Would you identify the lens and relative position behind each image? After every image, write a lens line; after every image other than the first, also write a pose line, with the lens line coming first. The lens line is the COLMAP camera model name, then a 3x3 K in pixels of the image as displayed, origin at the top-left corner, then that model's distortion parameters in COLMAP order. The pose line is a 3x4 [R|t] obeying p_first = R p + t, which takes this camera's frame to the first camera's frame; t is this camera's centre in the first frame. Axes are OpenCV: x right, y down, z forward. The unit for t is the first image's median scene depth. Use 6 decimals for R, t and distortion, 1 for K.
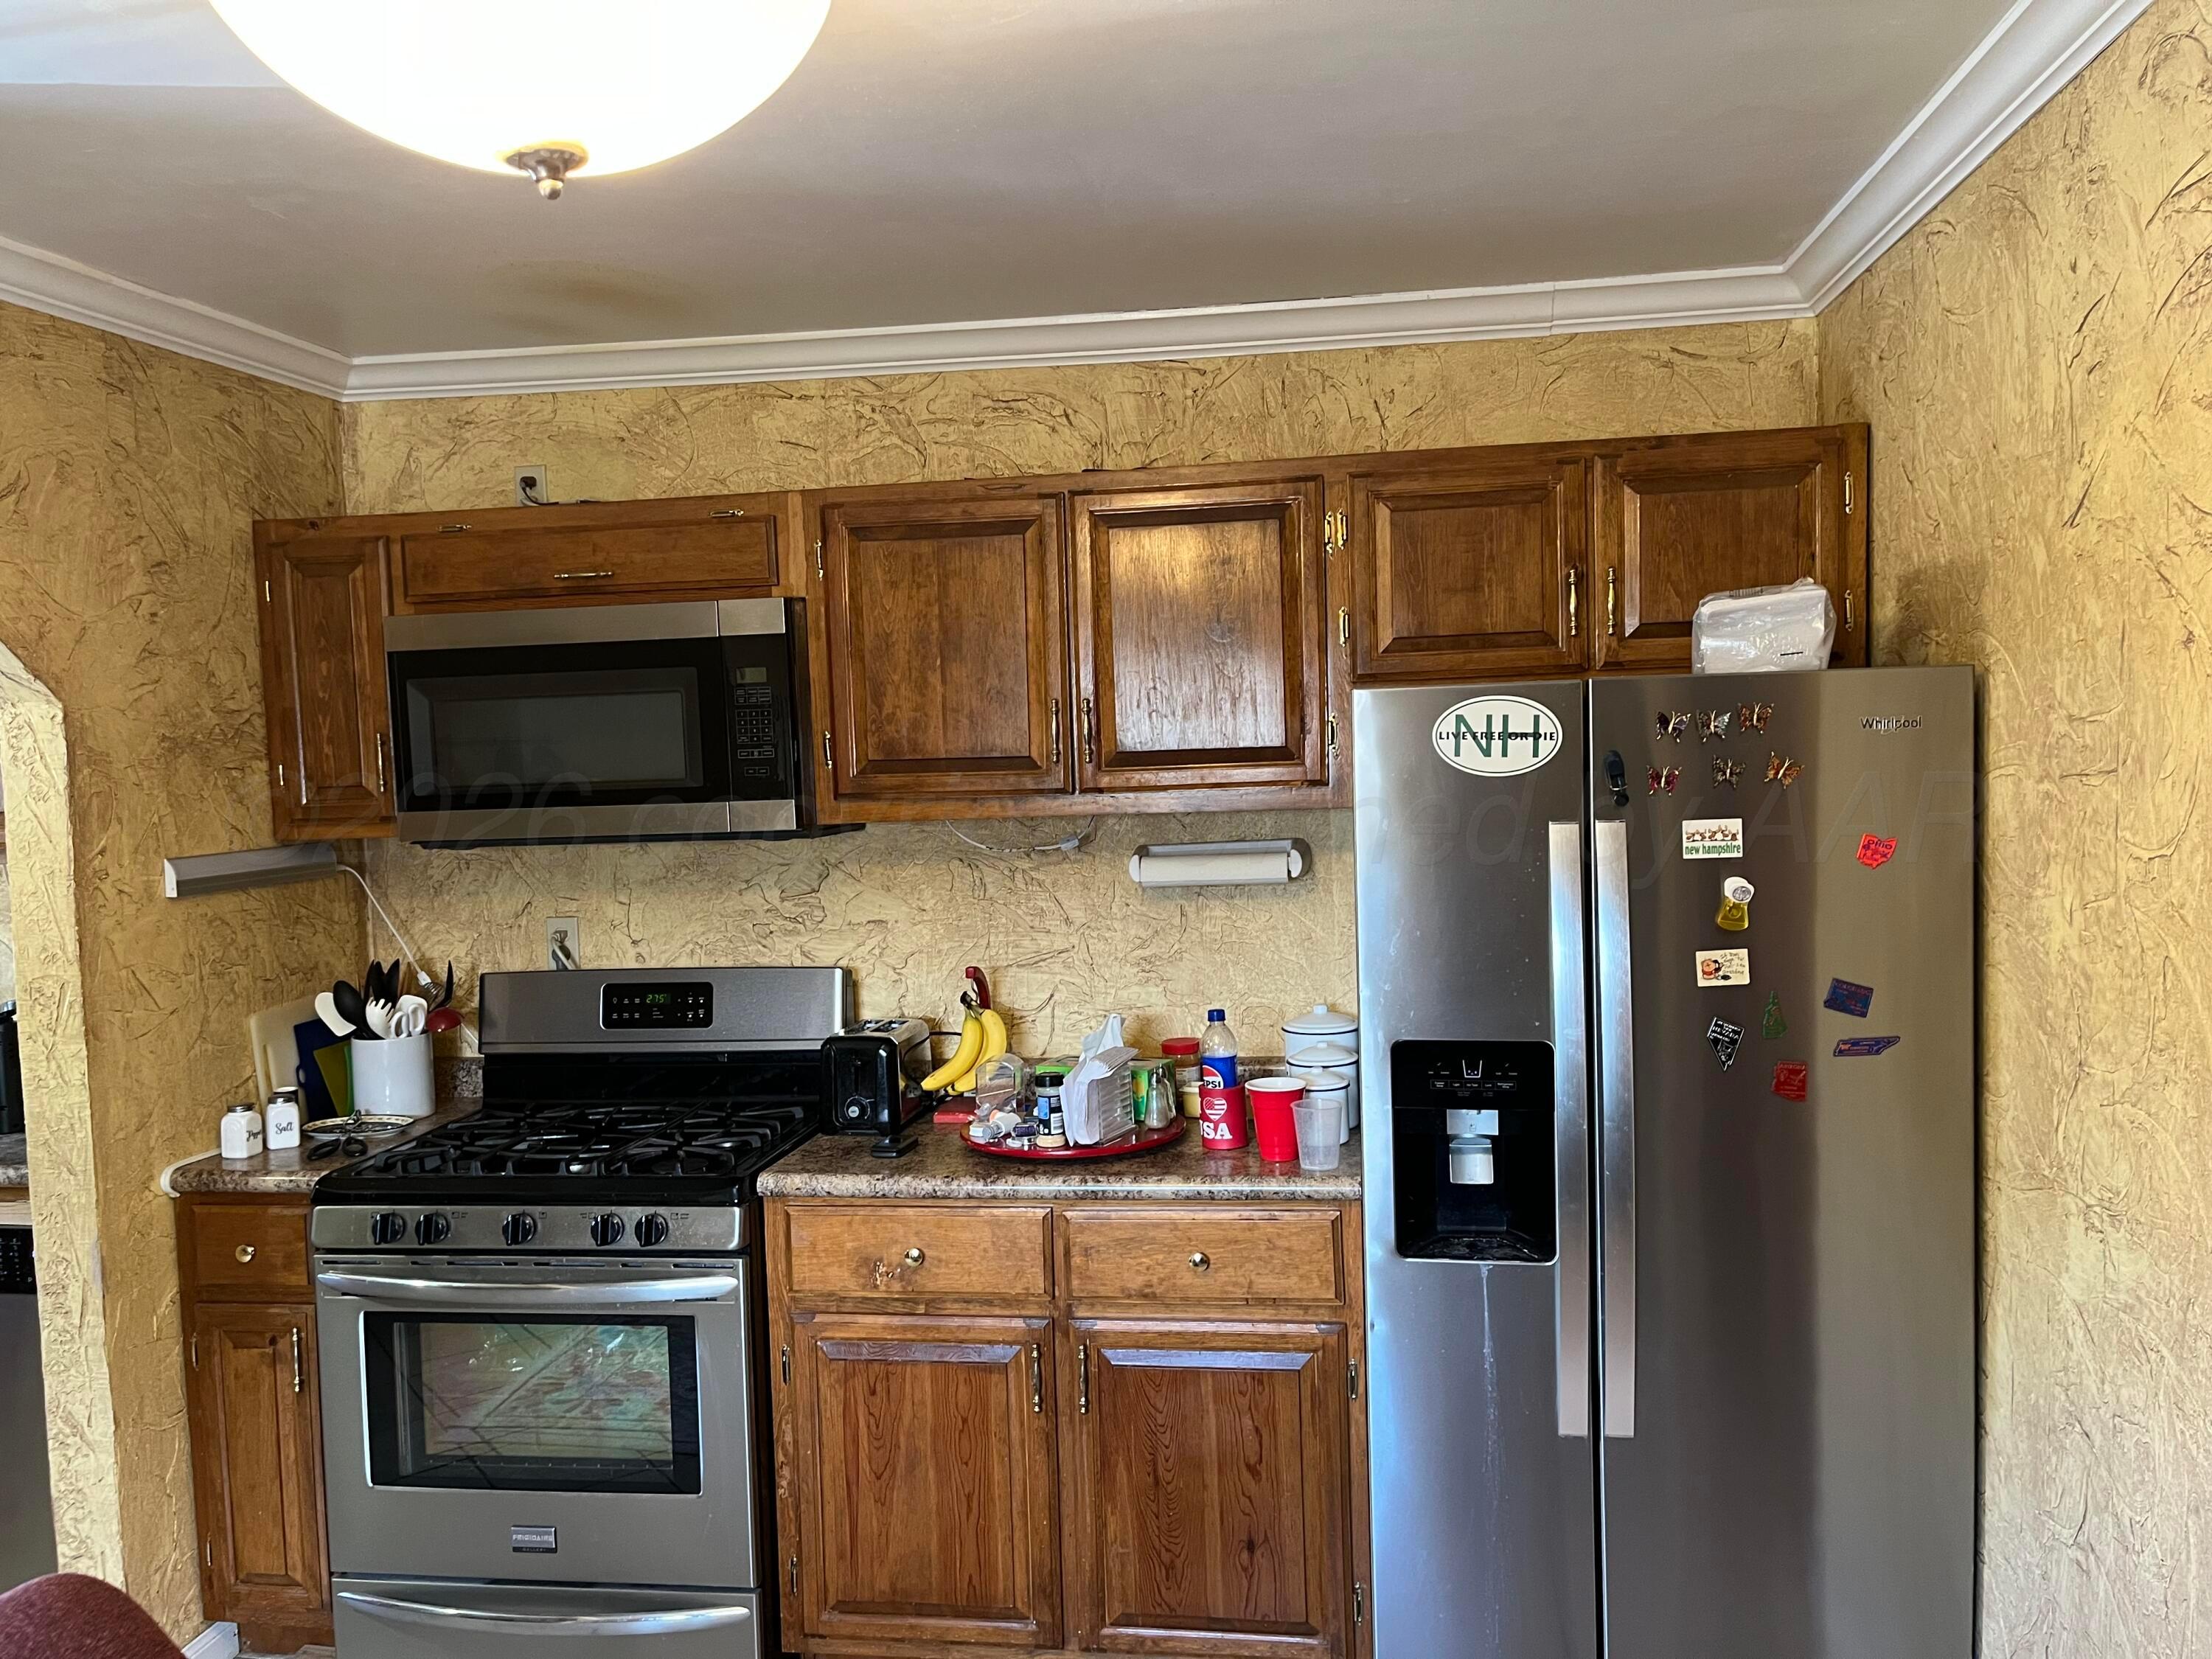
lens RADIAL K [[1672.0, 0, 1111.1], [0, 1672.0, 842.9], [0, 0, 1]] dist [0.054268, -0.059201]
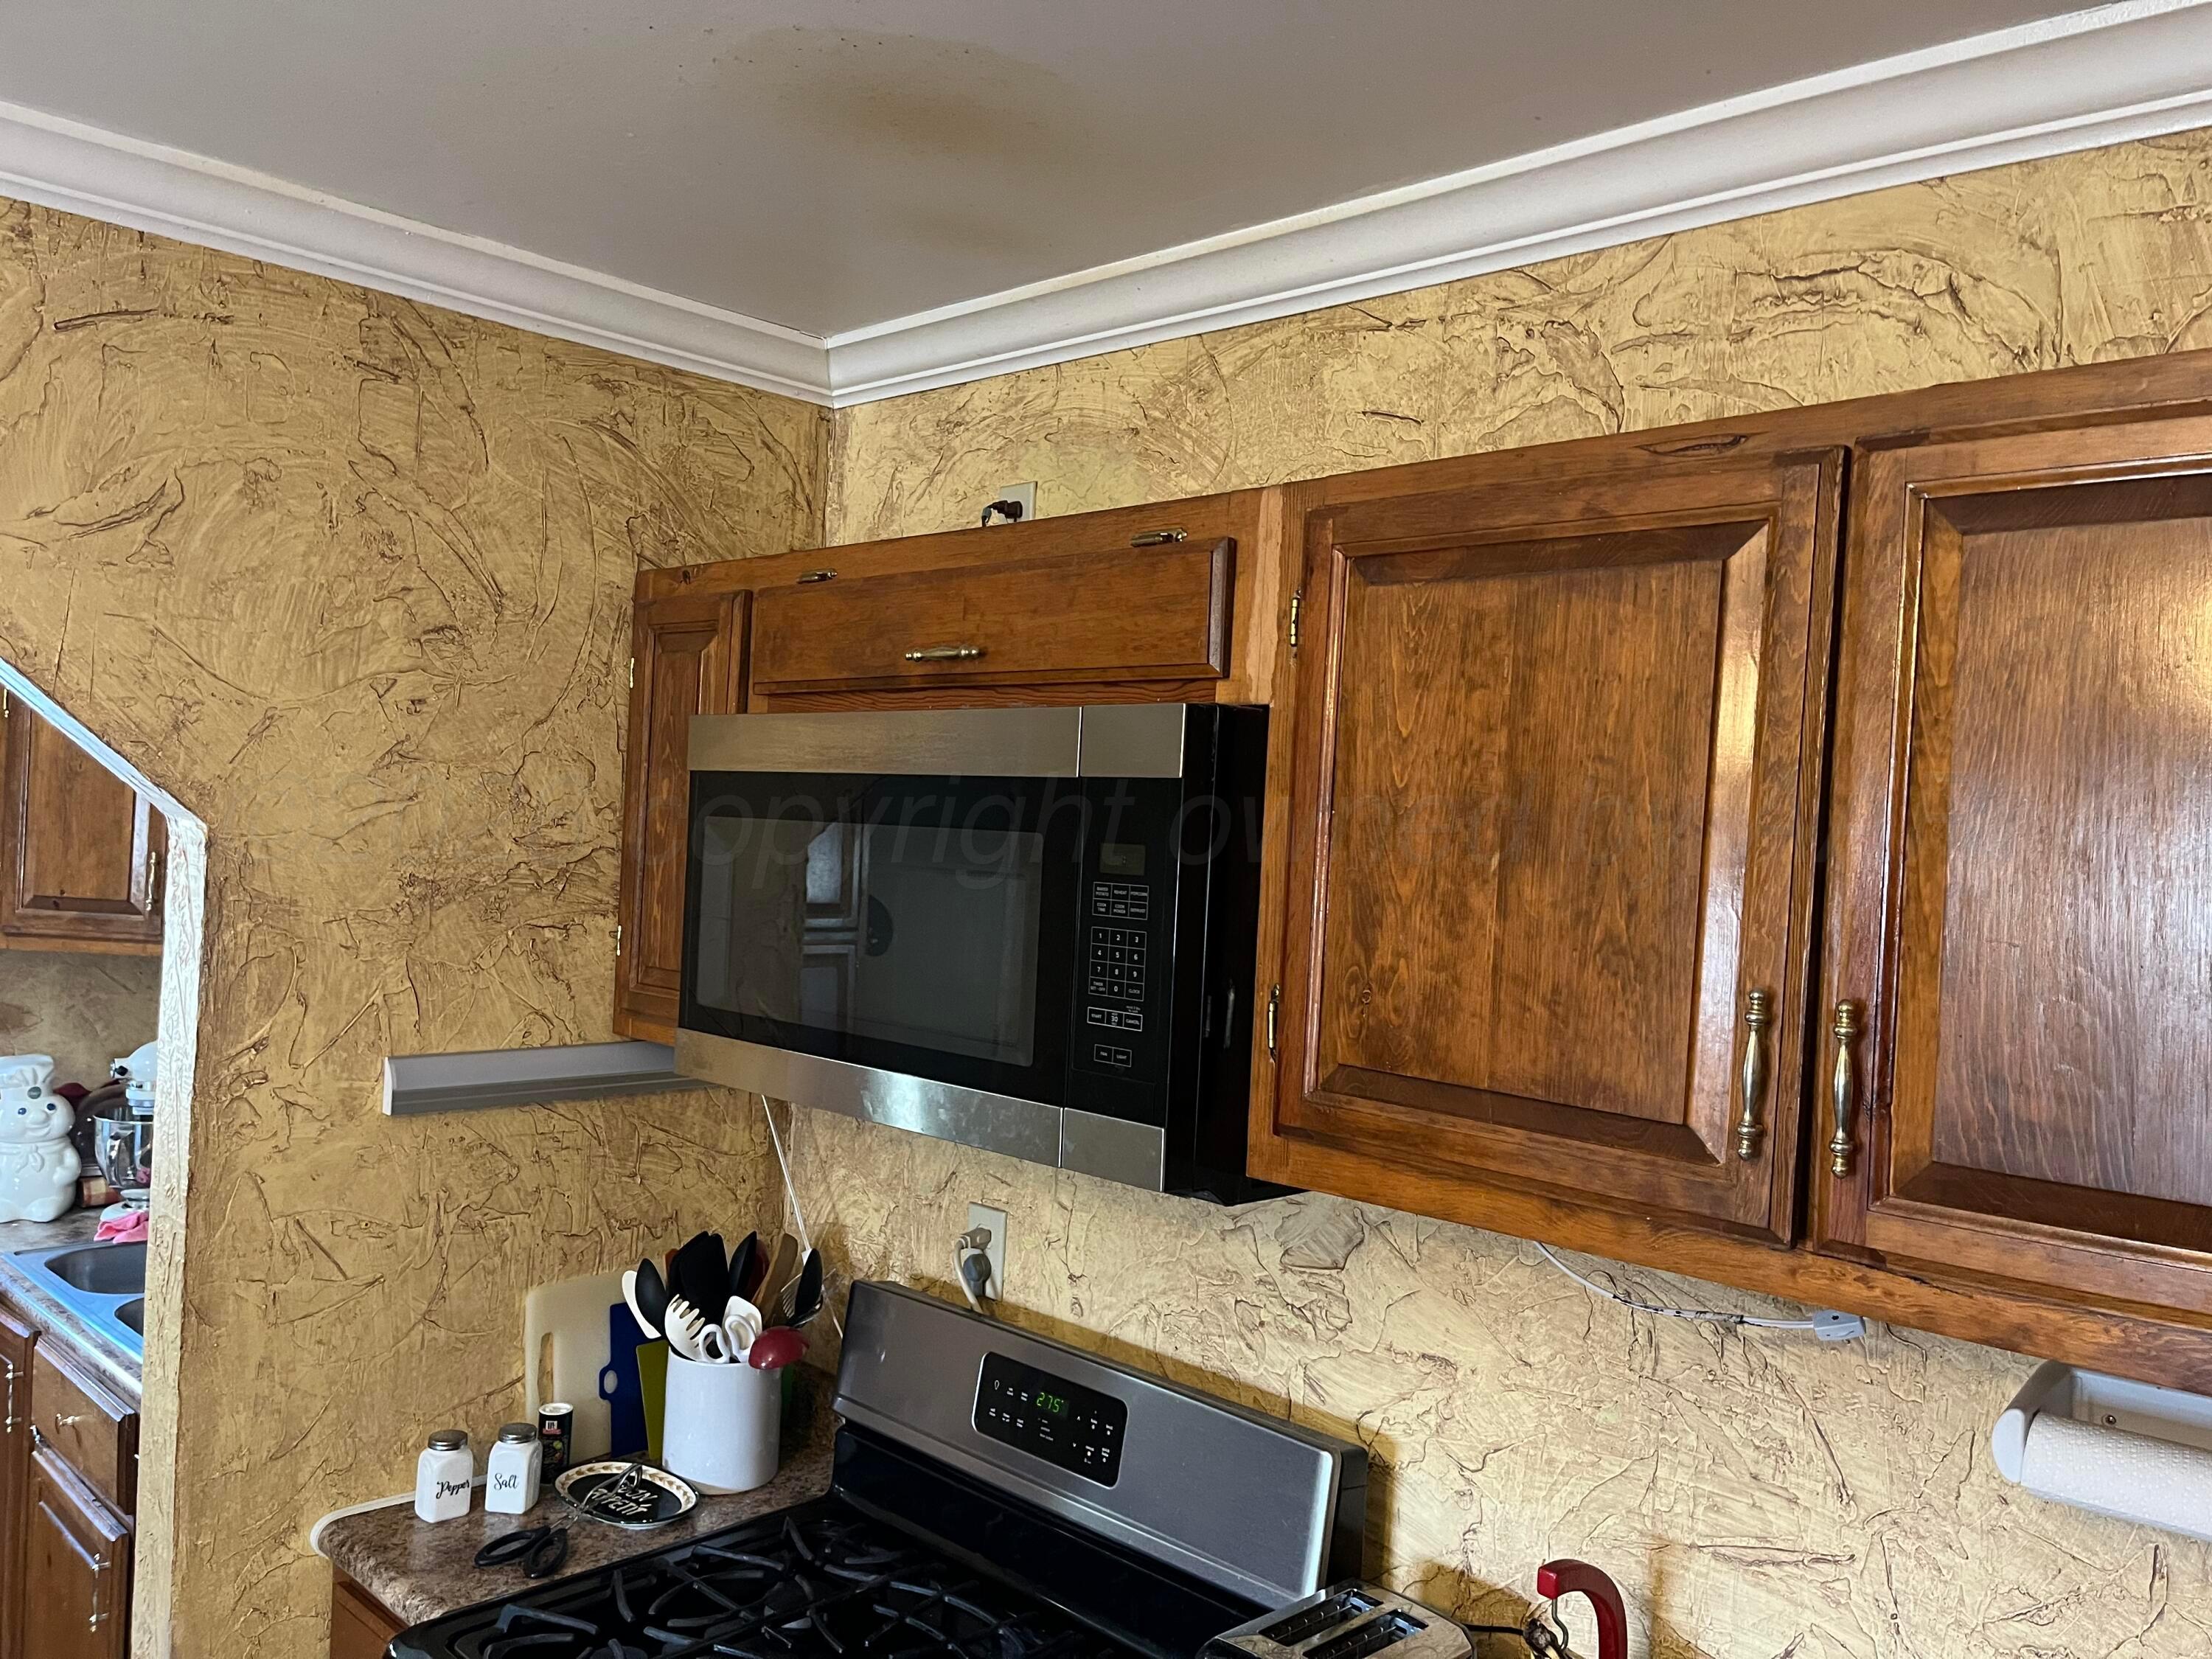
lens RADIAL K [[1672.0, 0, 1112.6], [0, 1672.0, 845.3], [0, 0, 1]] dist [0.054268, -0.059201]
pose [[0.813560, 0.079938, -0.575960, 0.059210], [-0.113649, 0.993262, -0.022677, -0.087465], [0.570266, 0.083907, 0.817164, 0.568828]]
